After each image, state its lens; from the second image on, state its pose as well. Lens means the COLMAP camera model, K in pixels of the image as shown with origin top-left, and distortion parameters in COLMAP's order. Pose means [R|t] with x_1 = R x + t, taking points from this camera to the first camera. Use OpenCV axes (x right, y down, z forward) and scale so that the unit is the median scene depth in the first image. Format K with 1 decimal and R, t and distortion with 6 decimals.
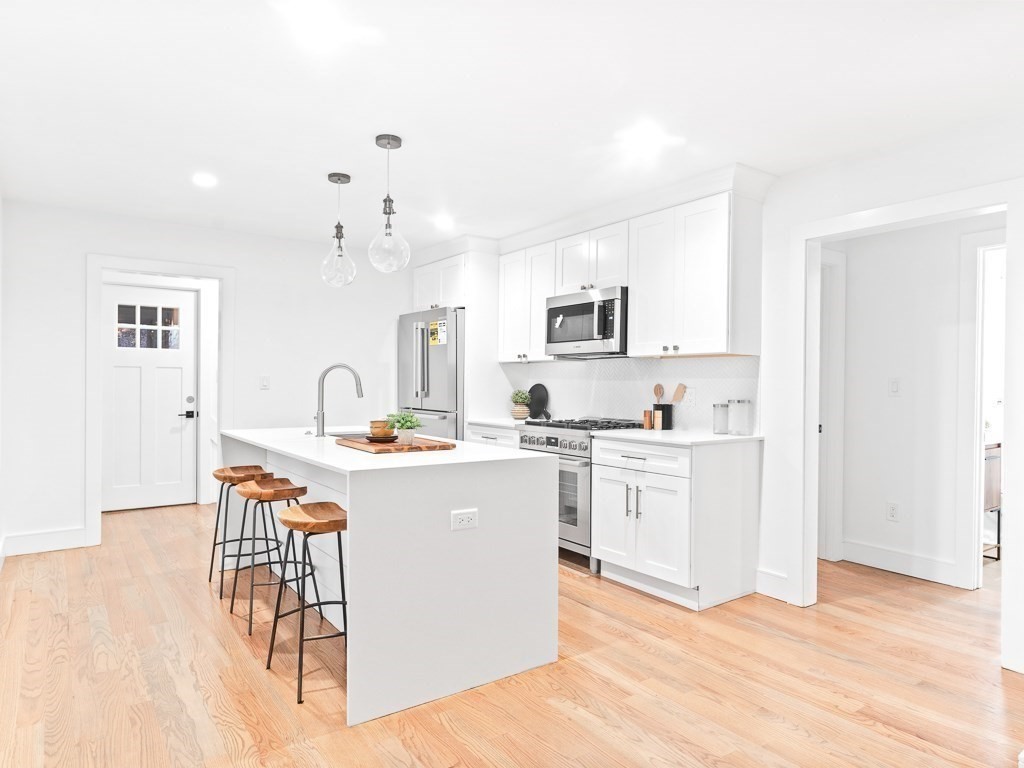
lens RADIAL K [[635.2, 0, 510.9], [0, 635.2, 385.0], [0, 0, 1]] dist [-0.027914, 0.000047]
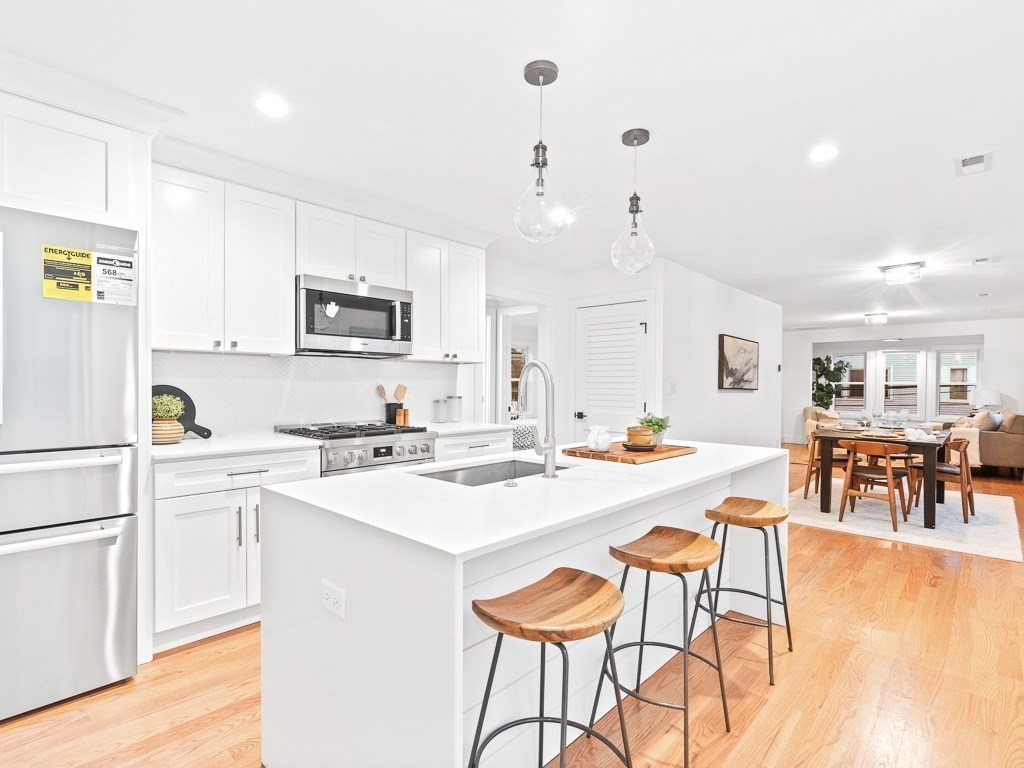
lens RADIAL K [[523.9, 0, 513.5], [0, 523.9, 383.6], [0, 0, 1]] dist [0.000555, -0.000537]
pose [[-0.208205, -0.004013, 0.978077, -0.697509], [0.001993, 0.999988, 0.004528, -0.007883], [-0.978083, 0.002892, -0.208195, 0.997024]]
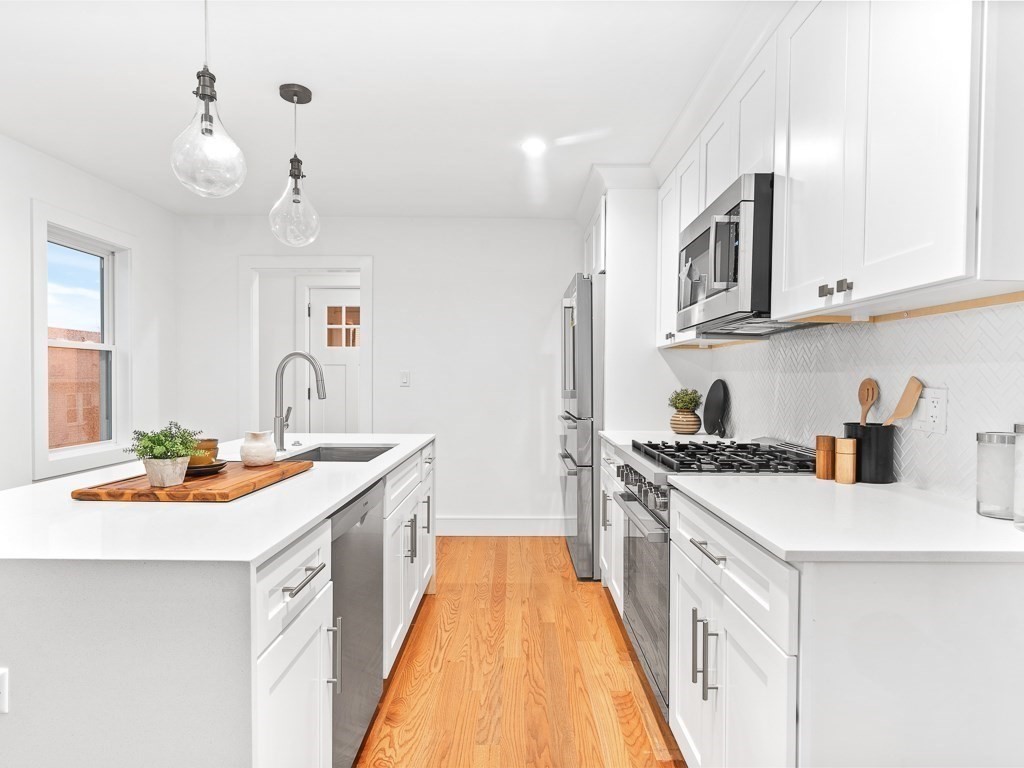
lens RADIAL K [[573.2, 0, 515.7], [0, 573.2, 384.5], [0, 0, 1]] dist [-0.002426, 0.000150]
pose [[0.817820, 0.001800, -0.575471, 0.271016], [0.000025, 0.999995, 0.003164, 0.001706], [0.575474, -0.002602, 0.817816, 0.536071]]
